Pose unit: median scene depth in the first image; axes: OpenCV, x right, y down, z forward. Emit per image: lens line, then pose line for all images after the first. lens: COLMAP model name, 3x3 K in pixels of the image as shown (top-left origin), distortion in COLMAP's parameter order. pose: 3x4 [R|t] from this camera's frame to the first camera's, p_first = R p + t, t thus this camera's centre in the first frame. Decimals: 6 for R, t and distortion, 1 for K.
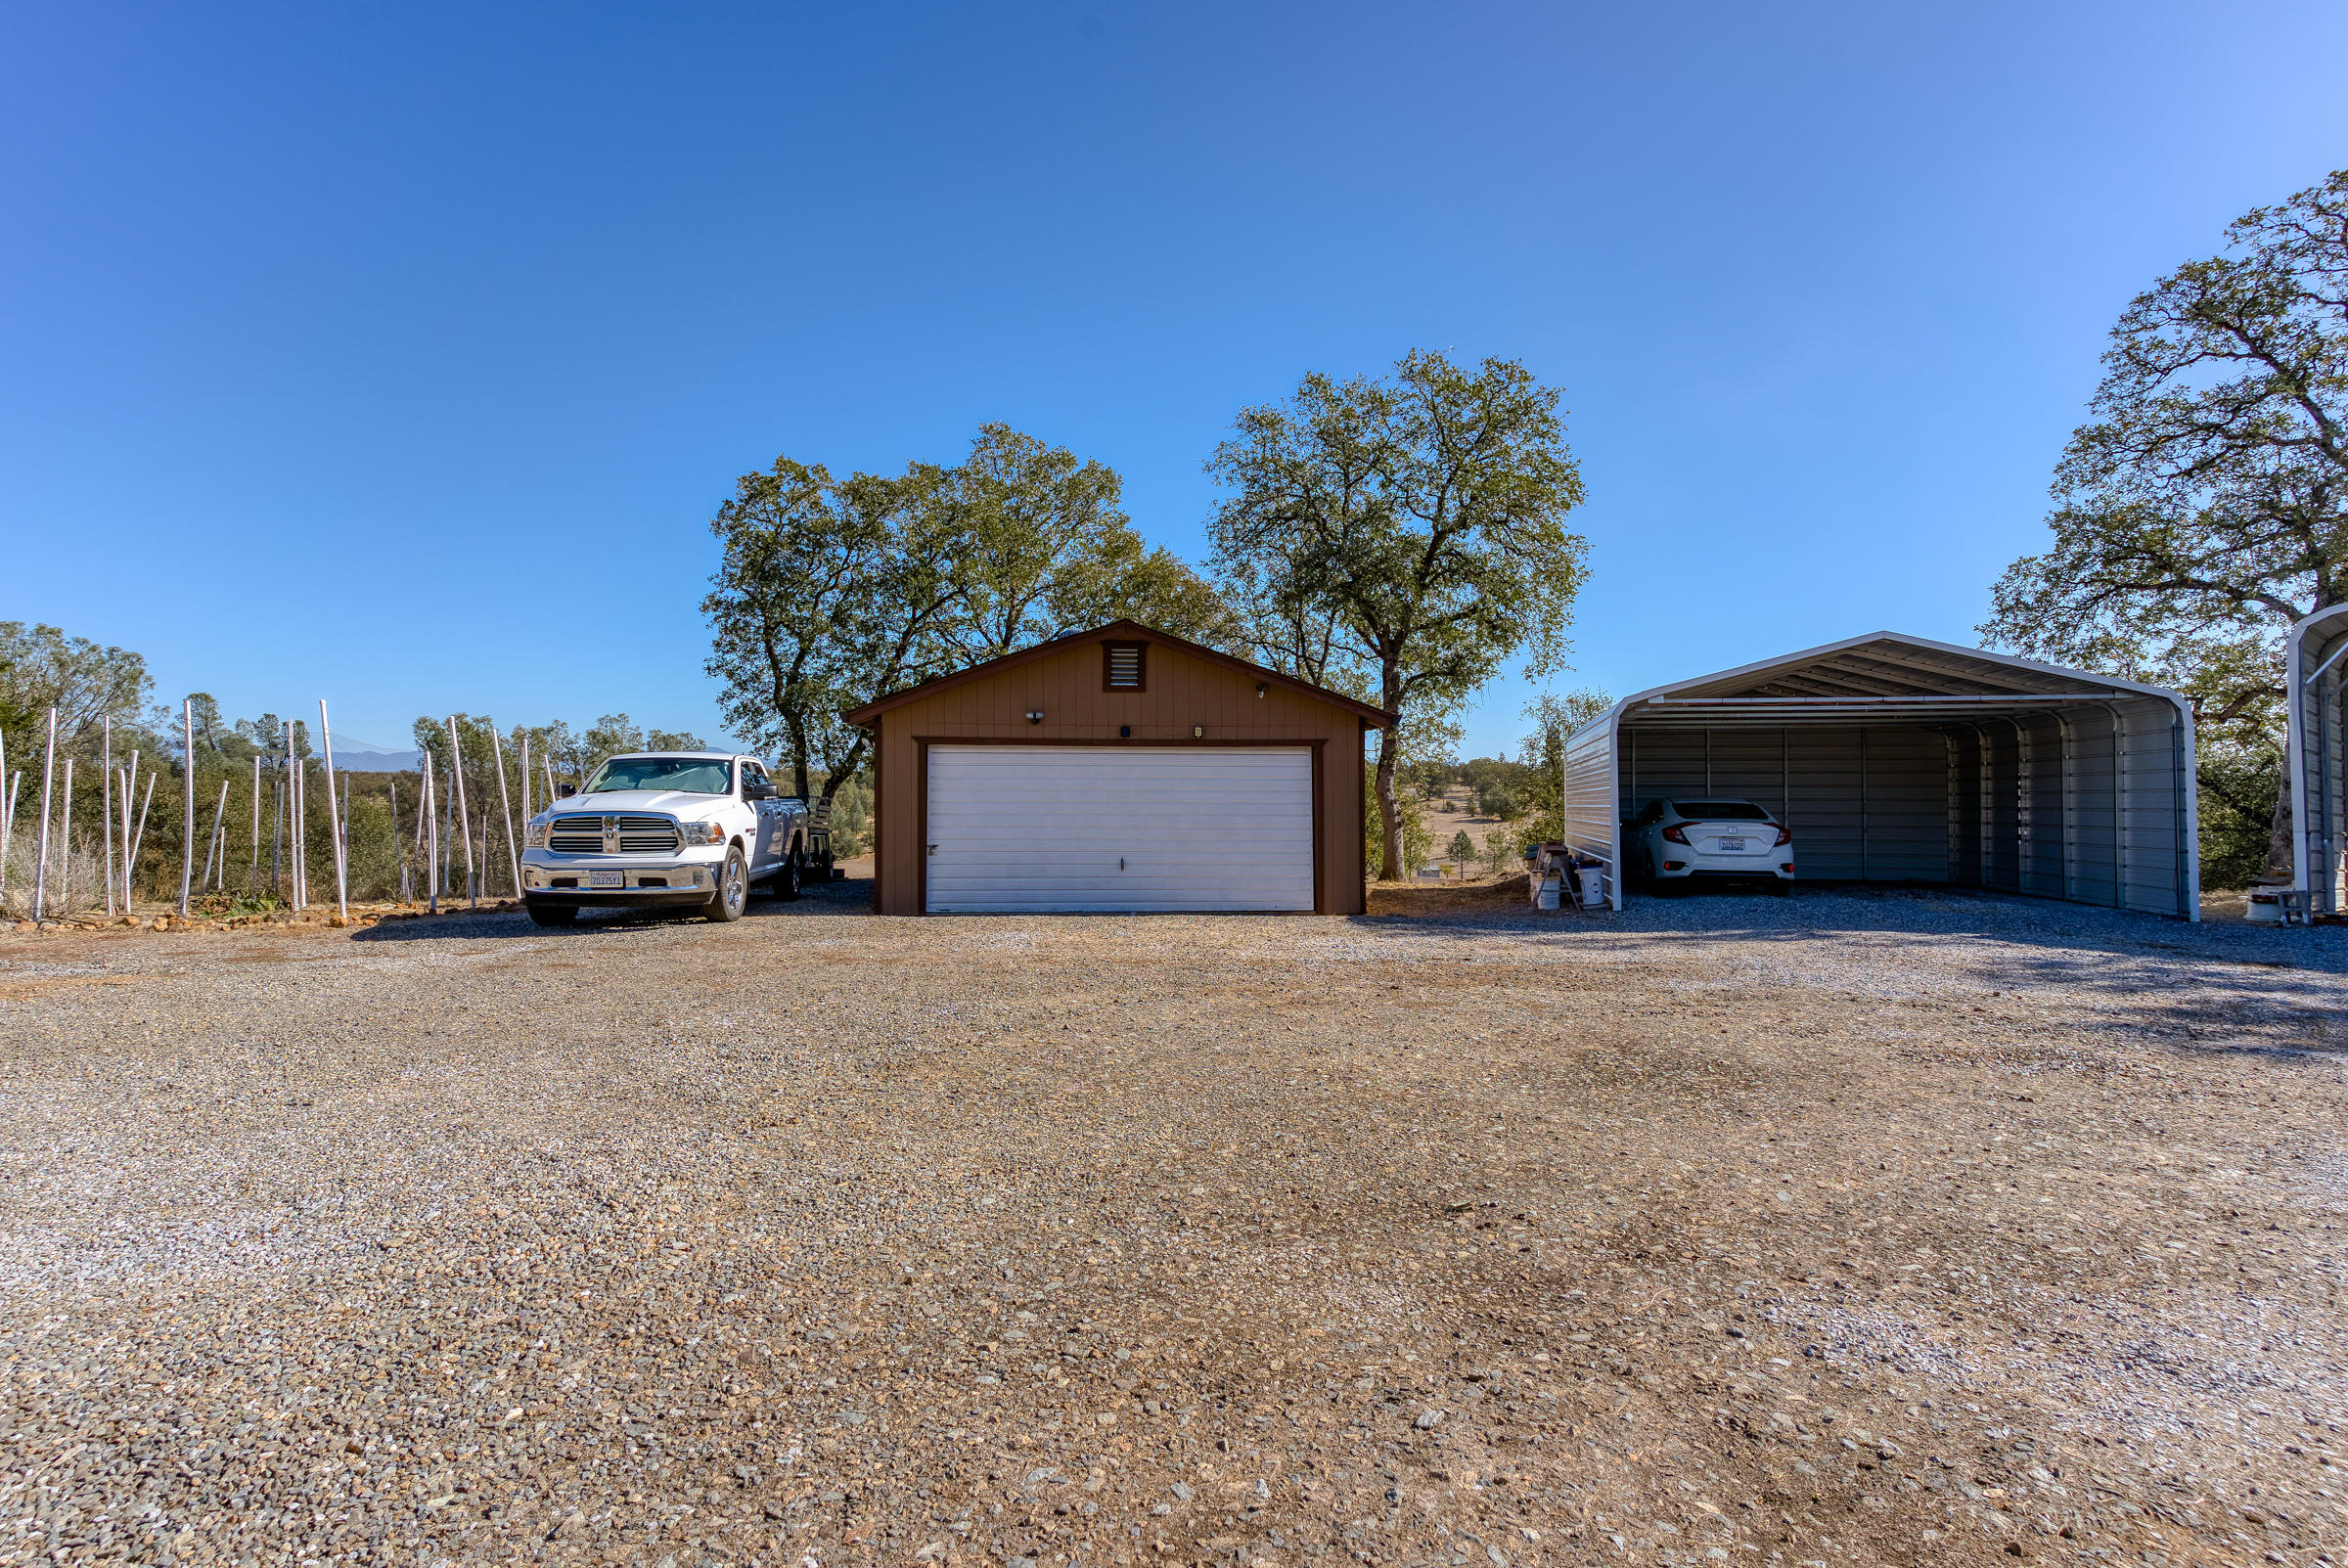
lens RADIAL K [[1154.5, 0, 1164.7], [0, 1154.5, 788.9], [0, 0, 1]] dist [-0.039263, 0.024193]
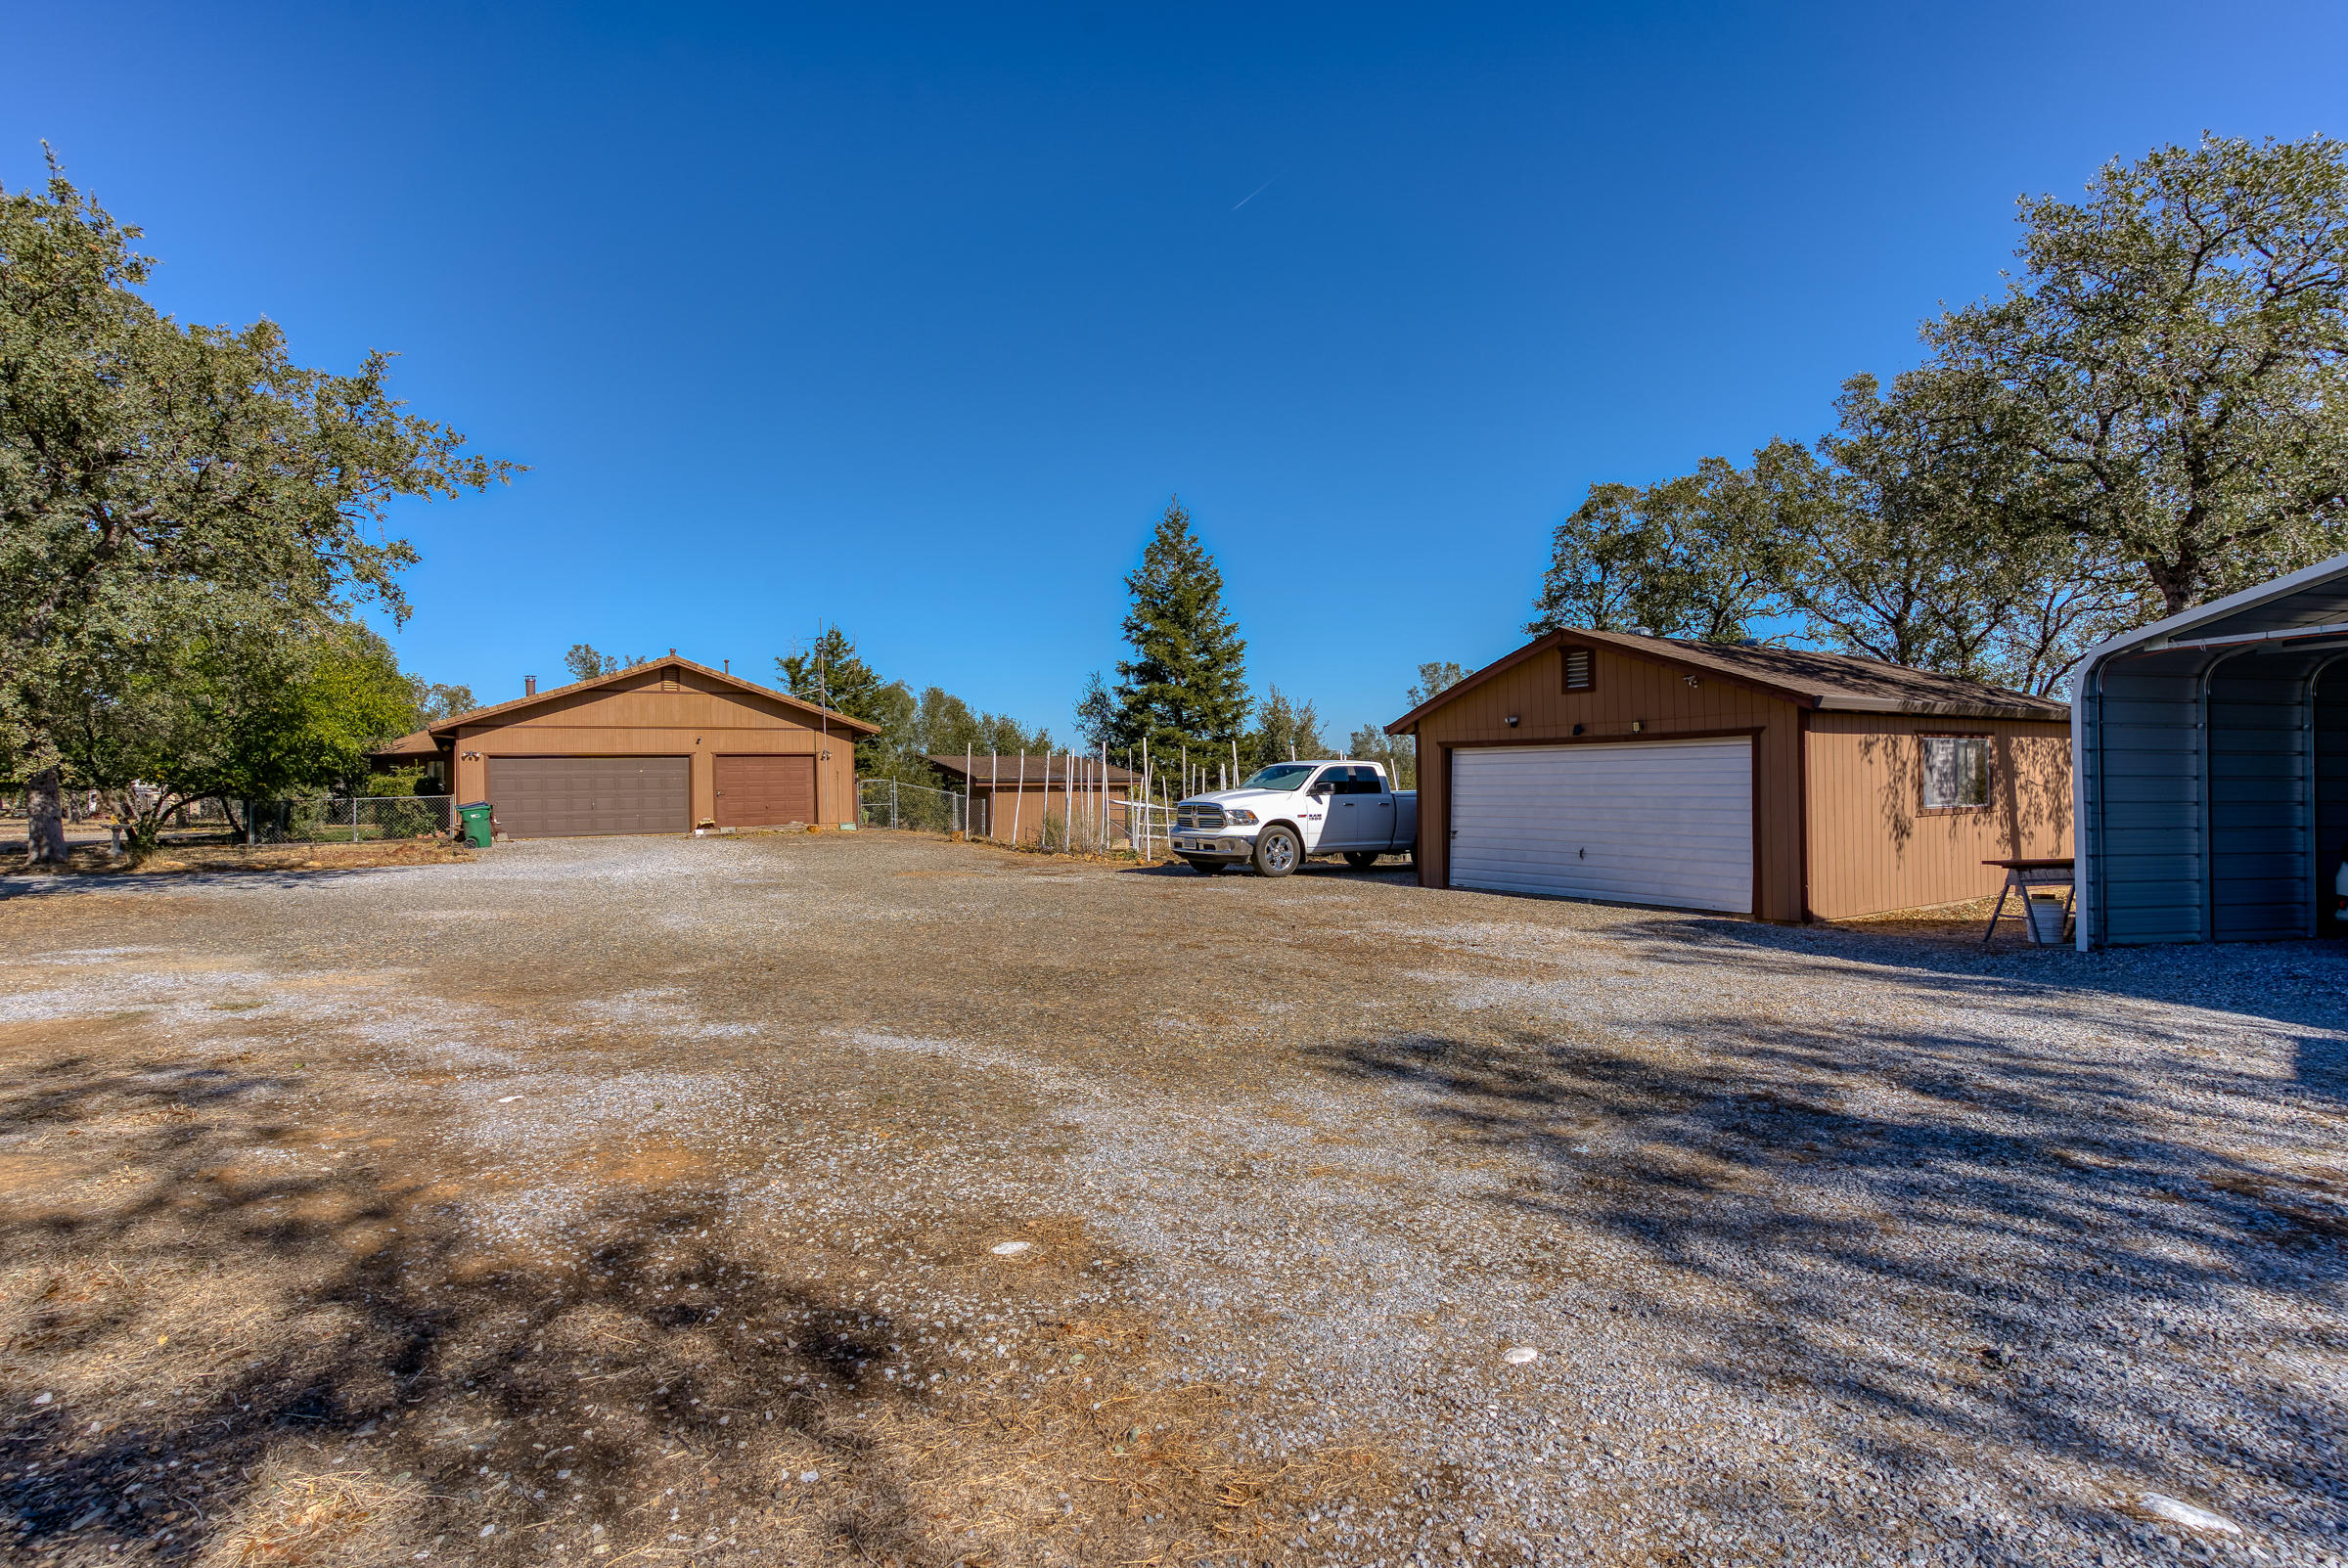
lens RADIAL K [[1154.5, 0, 1172.2], [0, 1154.5, 786.7], [0, 0, 1]] dist [-0.039263, 0.024193]
pose [[0.461218, -0.005635, -0.887269, 0.737259], [0.014717, 0.999891, 0.001300, -0.003900], [0.887165, -0.013657, 0.461251, 0.173217]]
